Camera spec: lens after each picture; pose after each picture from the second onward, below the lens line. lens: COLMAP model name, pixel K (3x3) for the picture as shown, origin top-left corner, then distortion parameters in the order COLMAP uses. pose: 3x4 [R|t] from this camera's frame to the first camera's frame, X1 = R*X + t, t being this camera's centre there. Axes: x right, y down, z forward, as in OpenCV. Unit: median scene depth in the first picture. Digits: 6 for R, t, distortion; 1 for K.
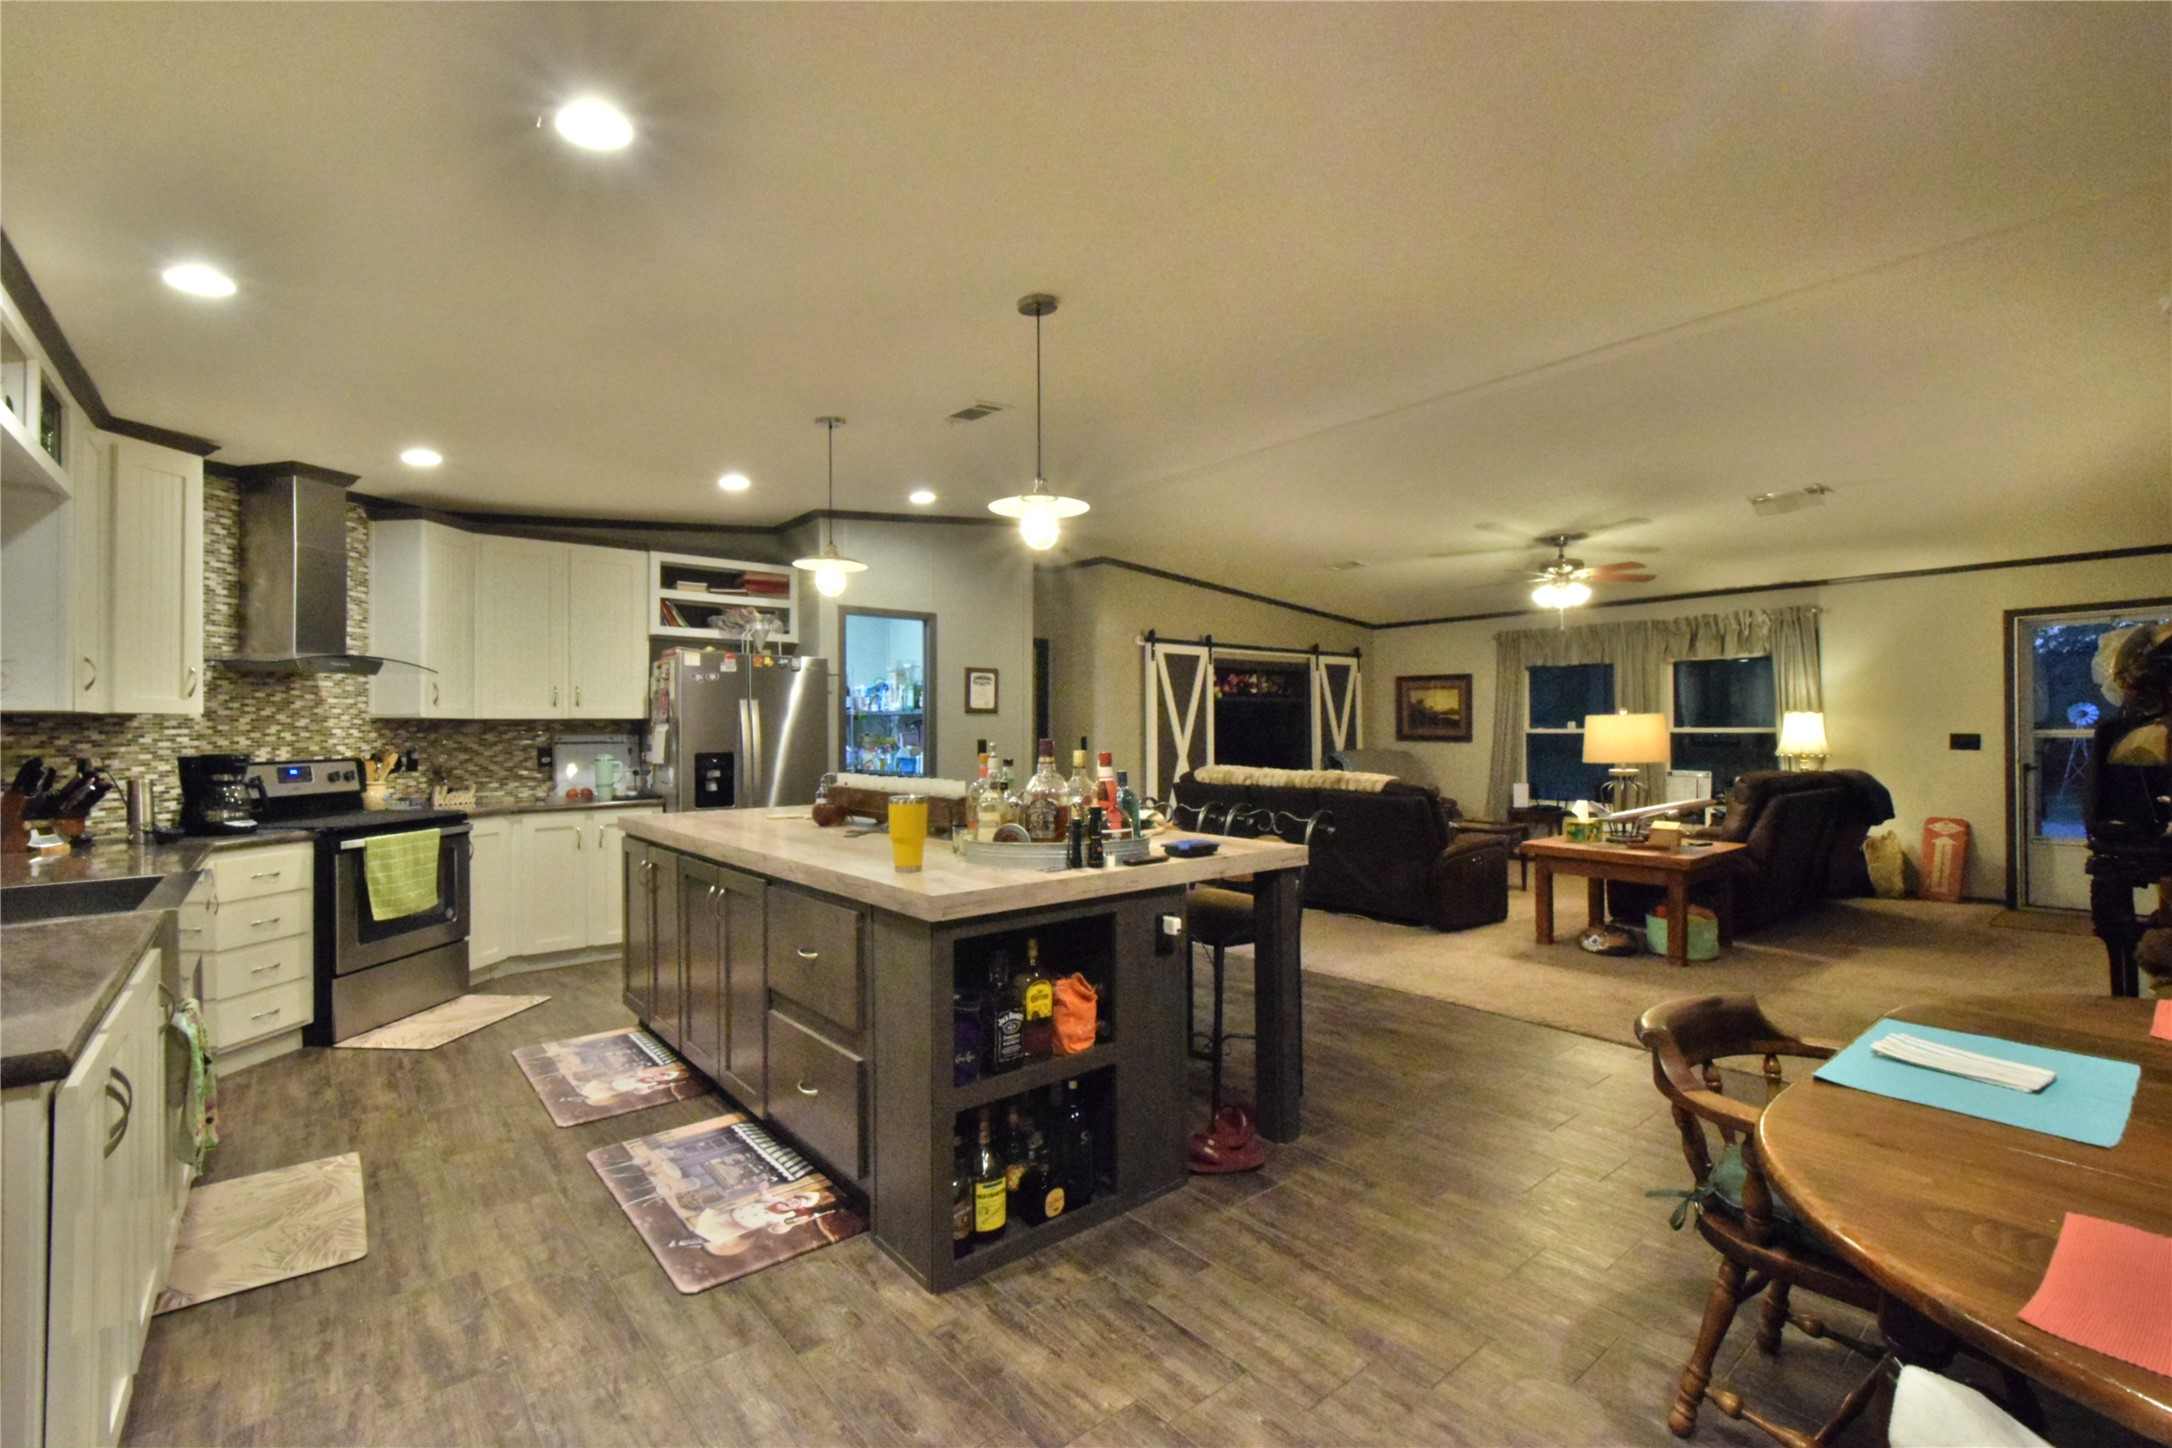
lens RADIAL K [[962.0, 0, 1091.8], [0, 962.0, 722.5], [0, 0, 1]] dist [0.003164, -0.004985]
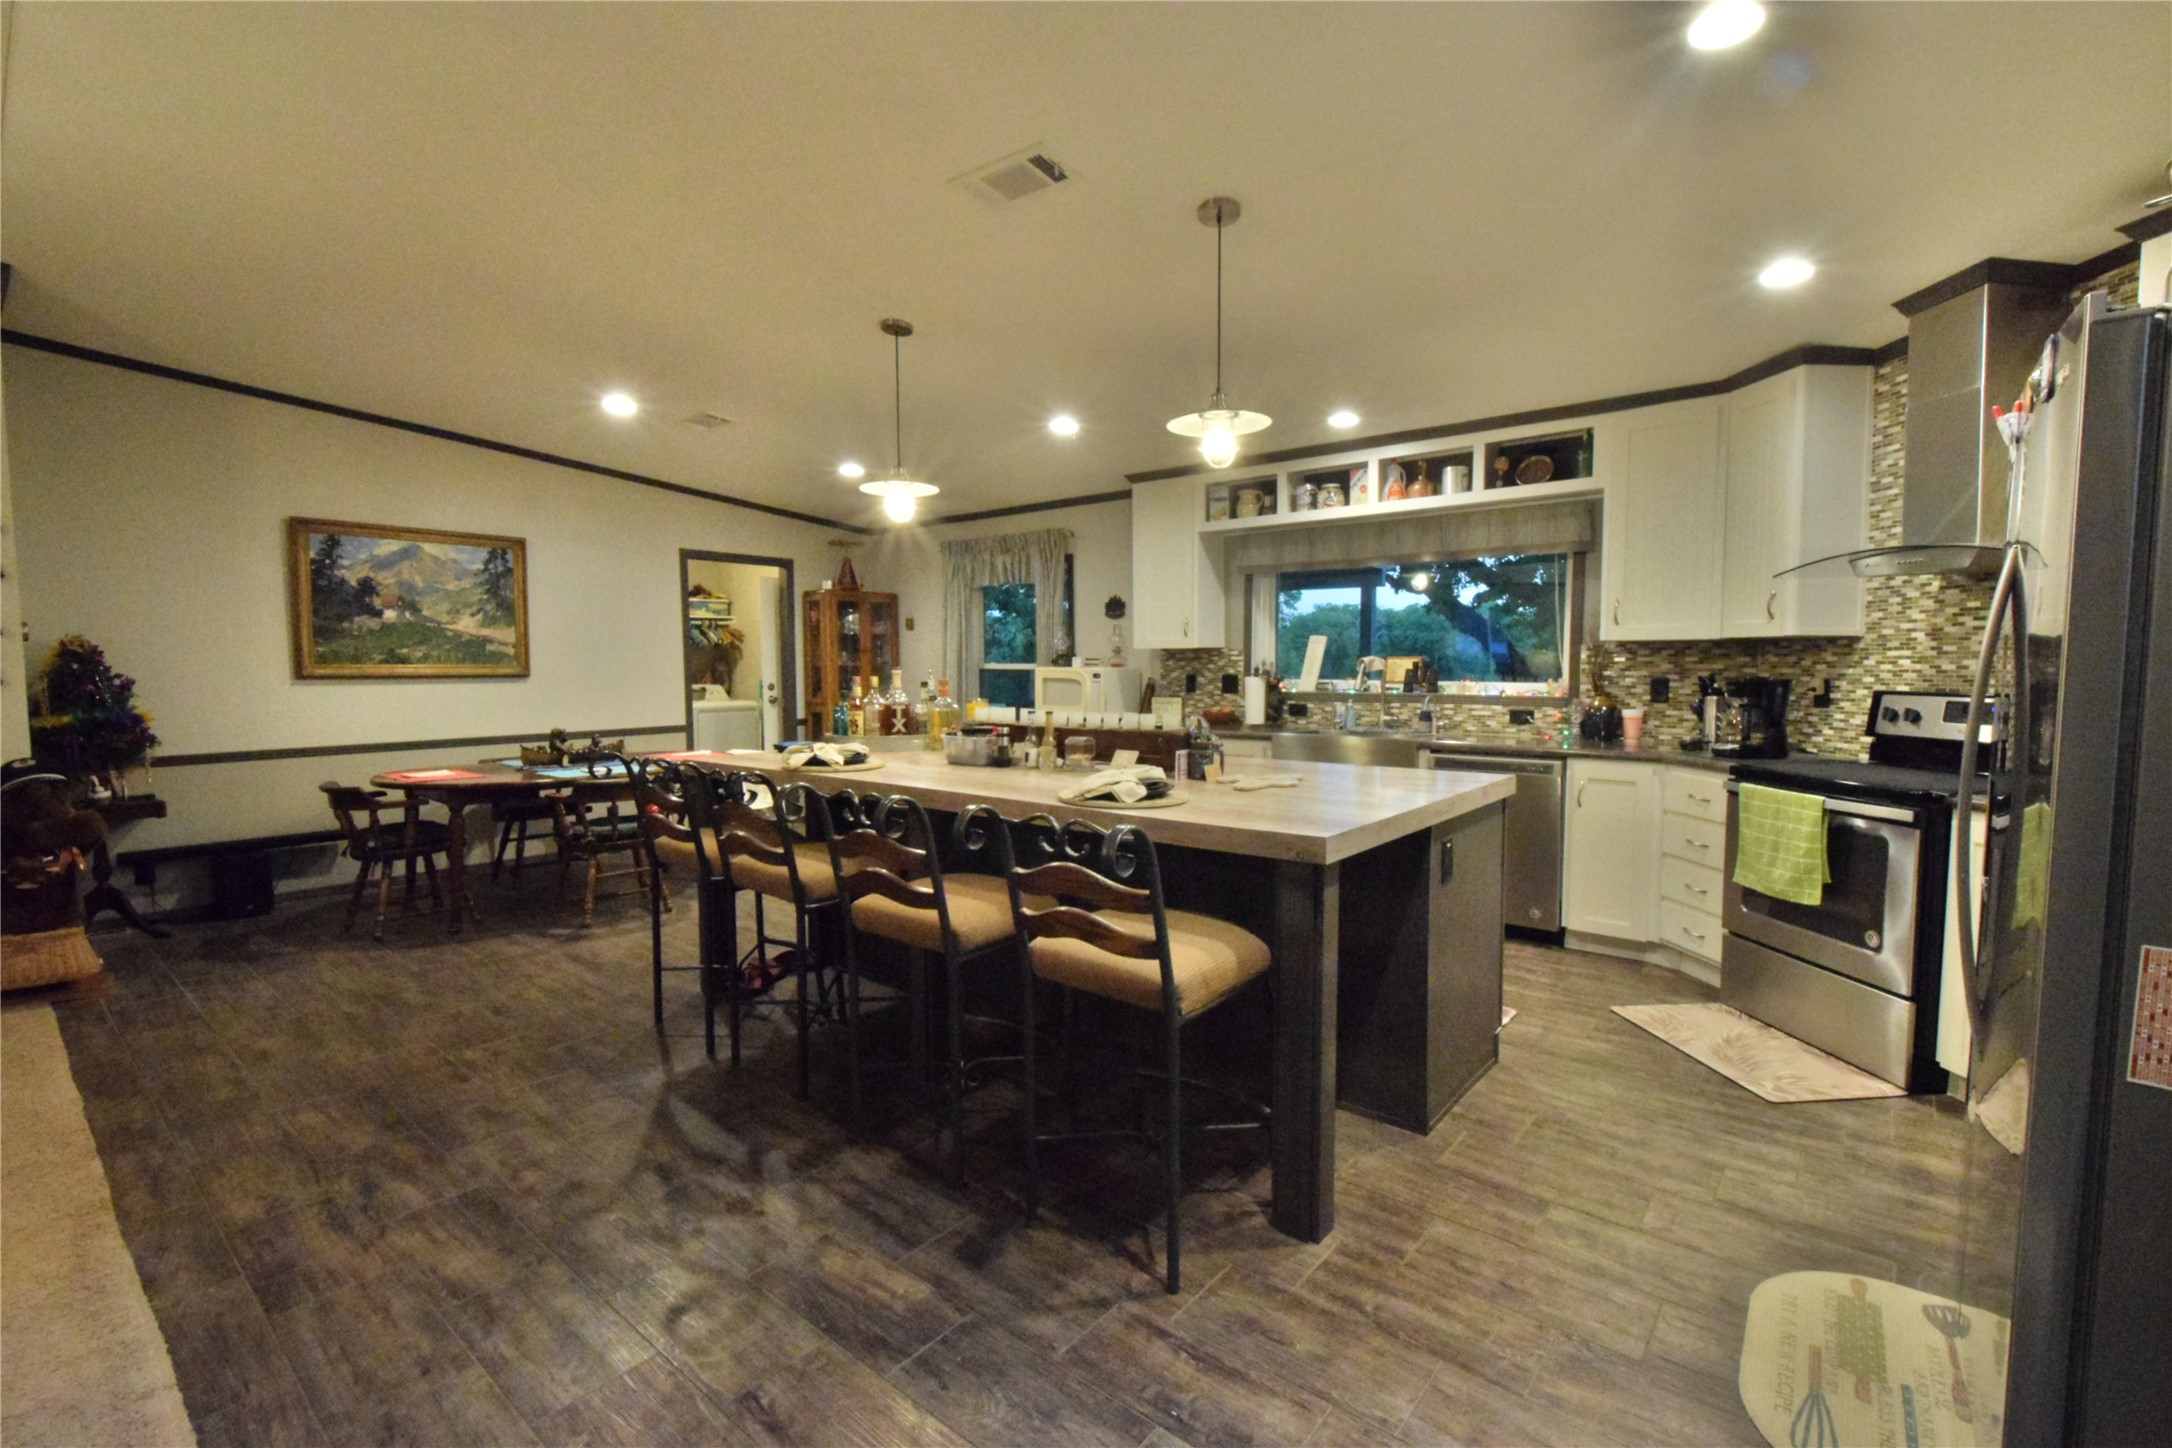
lens RADIAL K [[962.0, 0, 1091.8], [0, 962.0, 722.5], [0, 0, 1]] dist [0.003164, -0.004985]
pose [[-0.983312, 0.023997, -0.180335, -0.029609], [0.012879, 0.997957, 0.062570, 0.004829], [0.181468, 0.059204, -0.981613, 1.014202]]
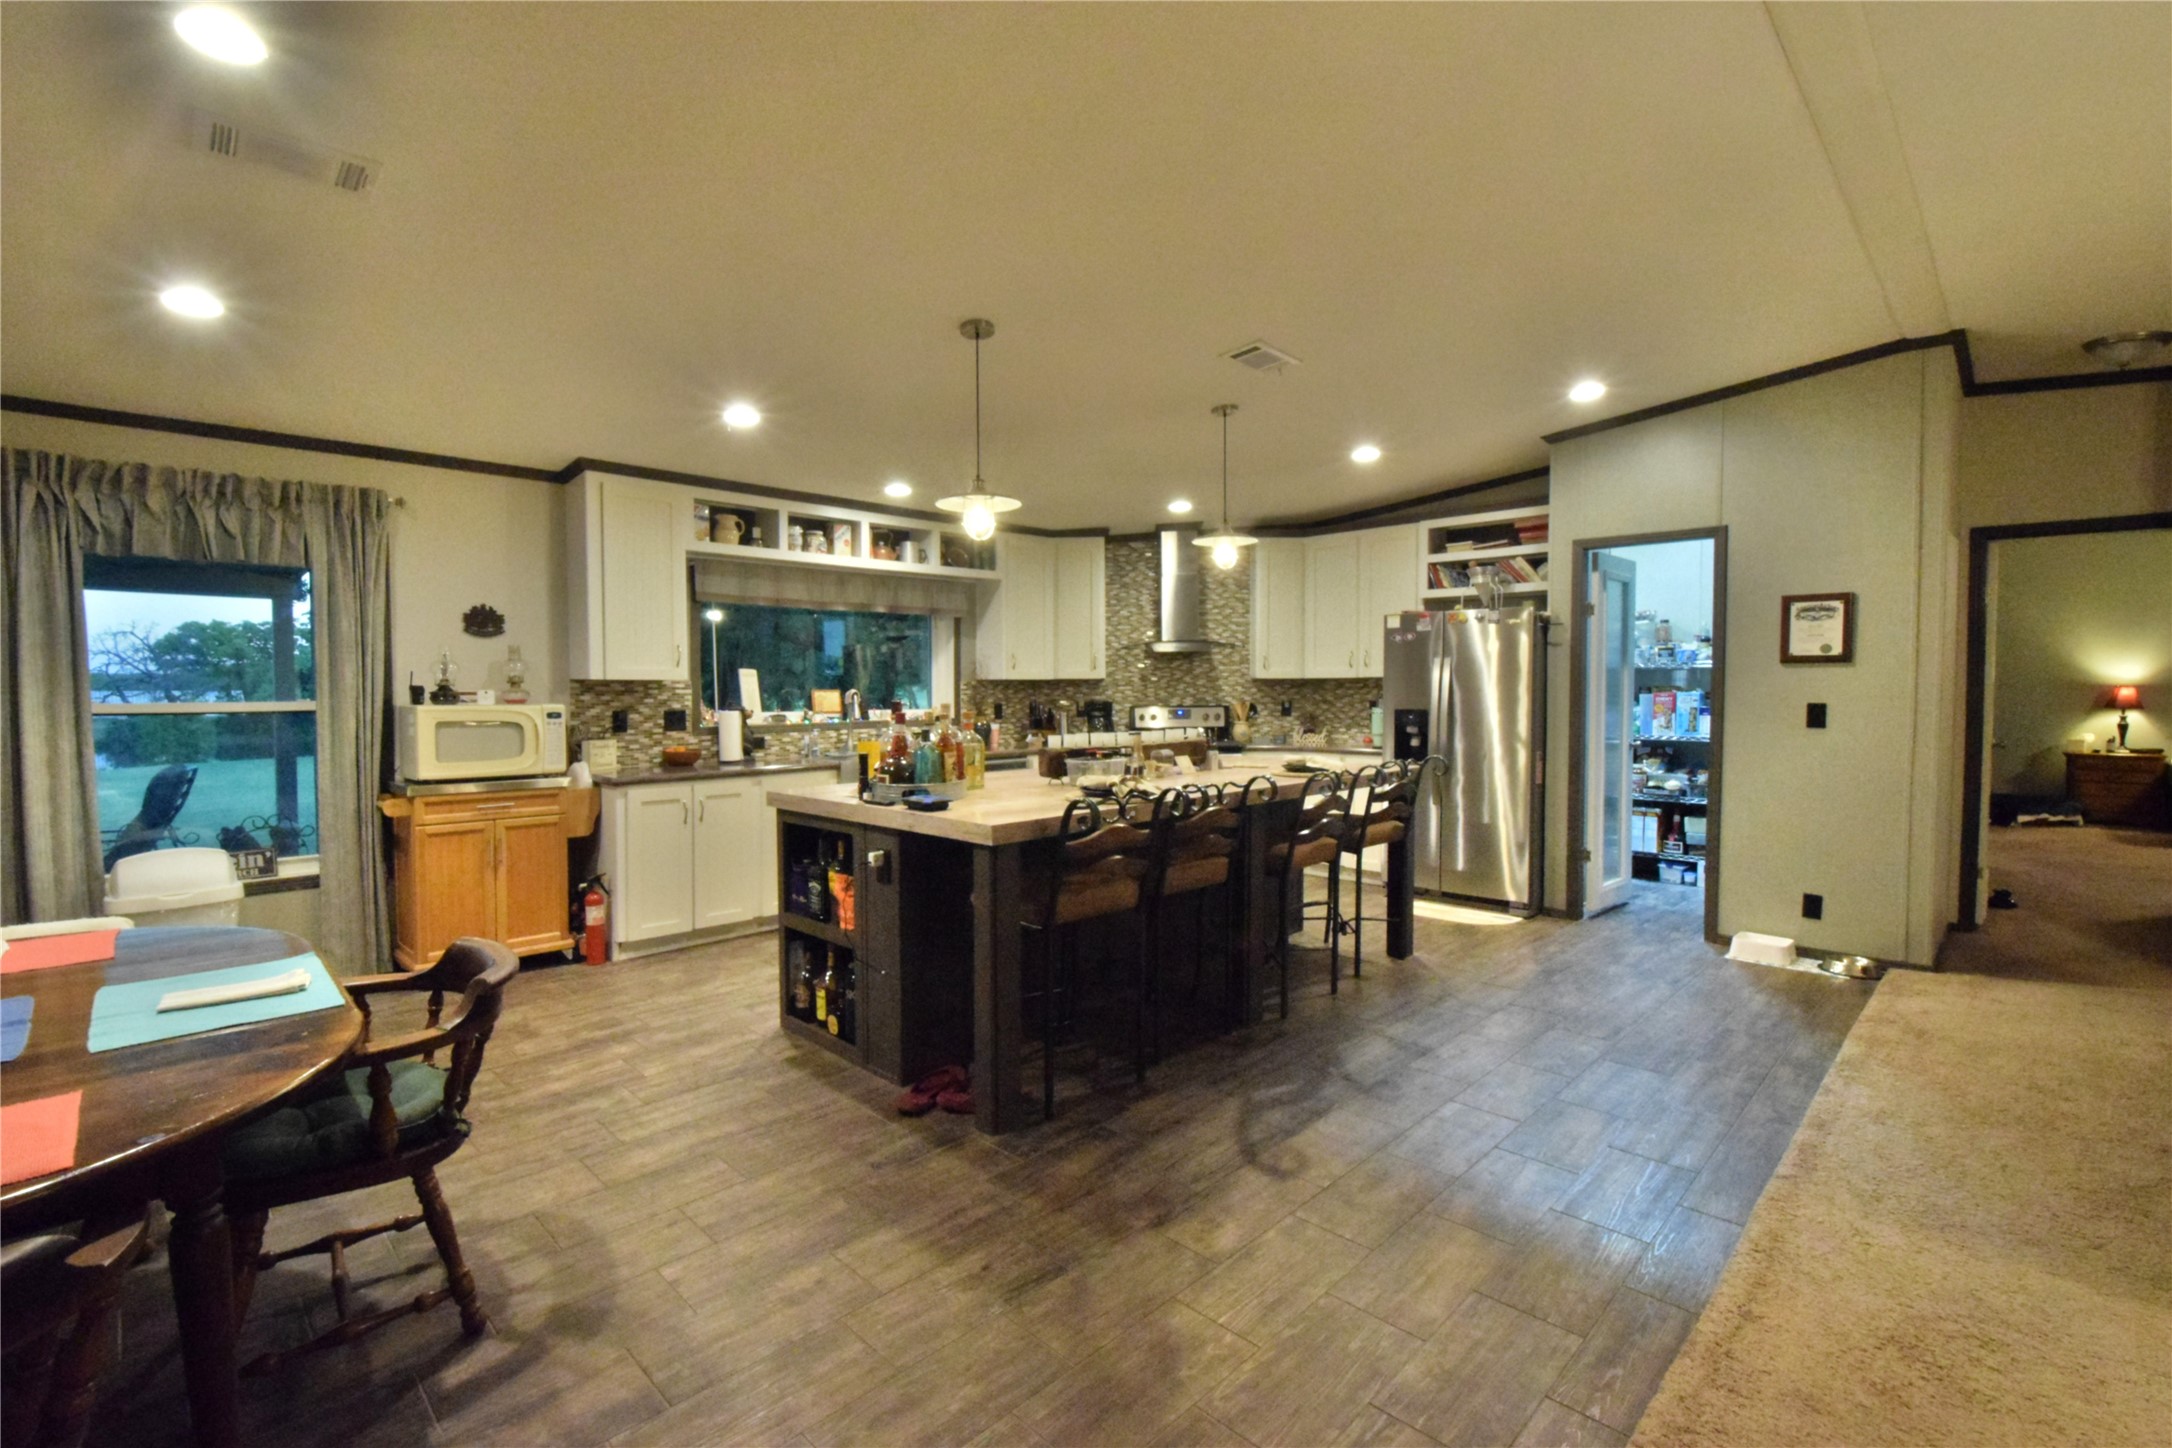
lens RADIAL K [[962.0, 0, 1091.8], [0, 962.0, 722.5], [0, 0, 1]] dist [0.003164, -0.004985]
pose [[0.092567, 0.042019, -0.994819, 0.495883], [0.010057, 0.999019, 0.043132, -0.002337], [0.995656, -0.013998, 0.092054, 0.446264]]
